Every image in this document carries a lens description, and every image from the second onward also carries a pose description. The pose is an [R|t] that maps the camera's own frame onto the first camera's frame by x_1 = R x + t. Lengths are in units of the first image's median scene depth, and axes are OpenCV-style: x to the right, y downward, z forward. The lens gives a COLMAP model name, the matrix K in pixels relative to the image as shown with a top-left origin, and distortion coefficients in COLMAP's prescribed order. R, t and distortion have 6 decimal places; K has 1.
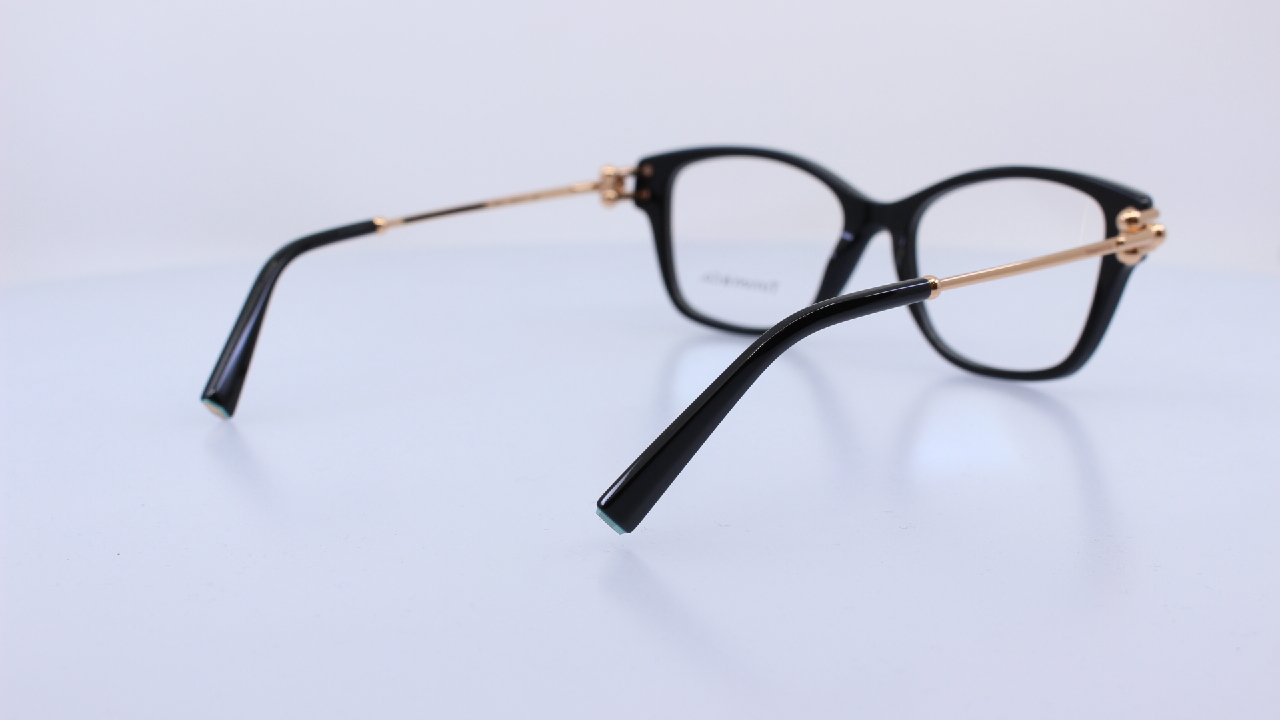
lens RADIAL K [[1665.2, 0, 640.0], [0, 1665.2, 360.0], [0, 0, 1]] dist [-0.154659, -0.012597]
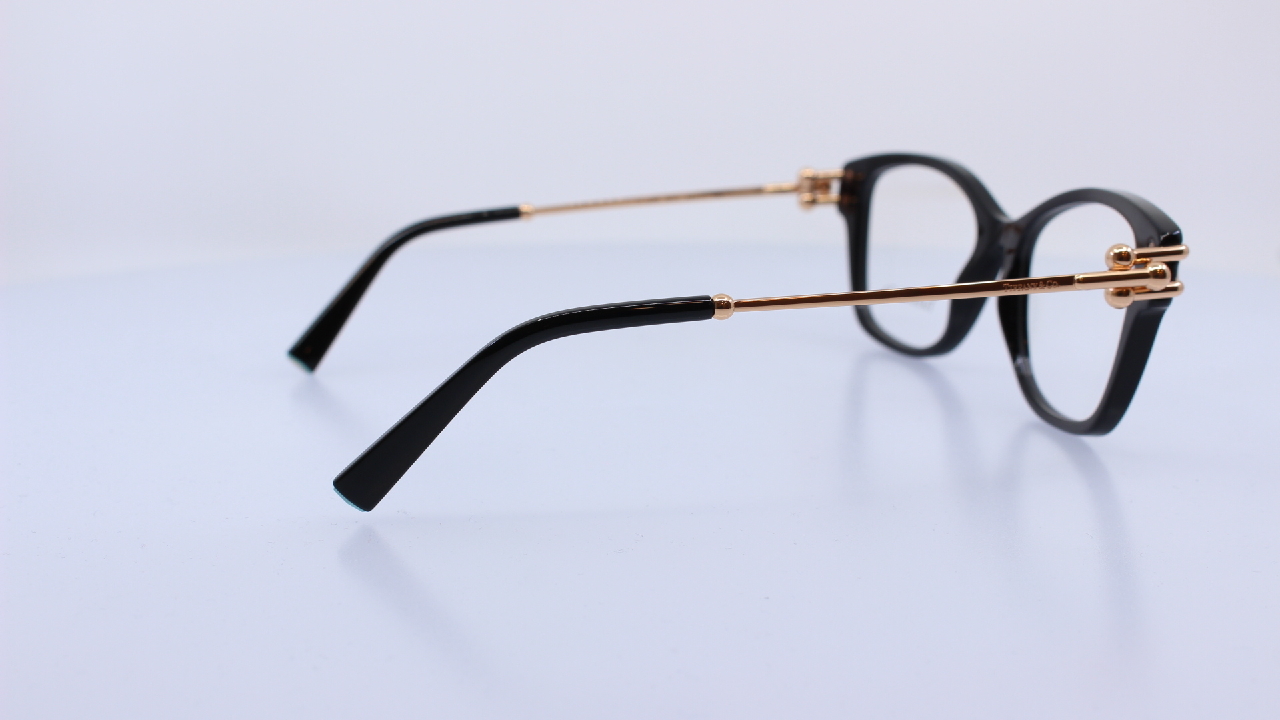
lens RADIAL K [[1665.2, 0, 640.0], [0, 1665.2, 360.0], [0, 0, 1]] dist [-0.154659, -0.012597]
pose [[0.849449, 0.105828, -0.516949, 0.426055], [-0.105738, 0.993950, 0.029729, -0.025682], [0.516968, 0.029408, 0.855500, 0.137380]]
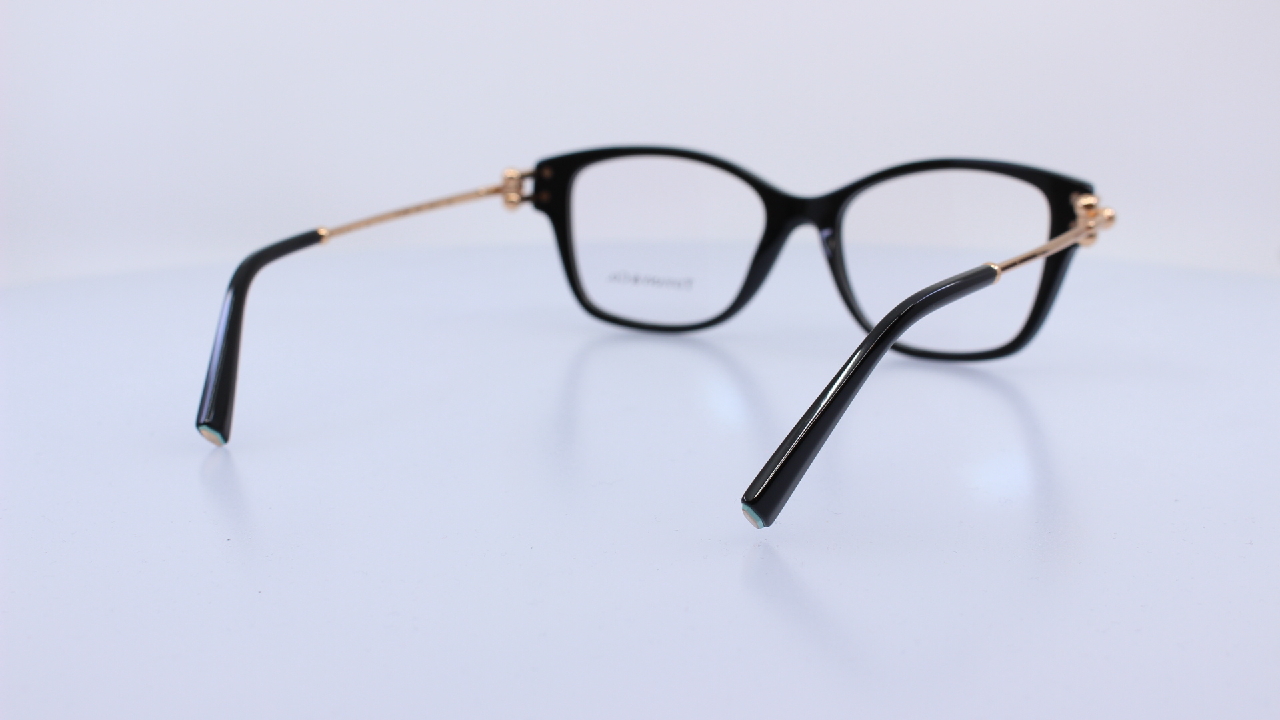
lens RADIAL K [[1665.2, 0, 640.0], [0, 1665.2, 360.0], [0, 0, 1]] dist [-0.154659, -0.012597]
pose [[0.962222, -0.052216, 0.267212, -0.224780], [0.053048, 0.998584, 0.004112, -0.003231], [-0.267049, 0.010218, 0.963629, 0.030392]]
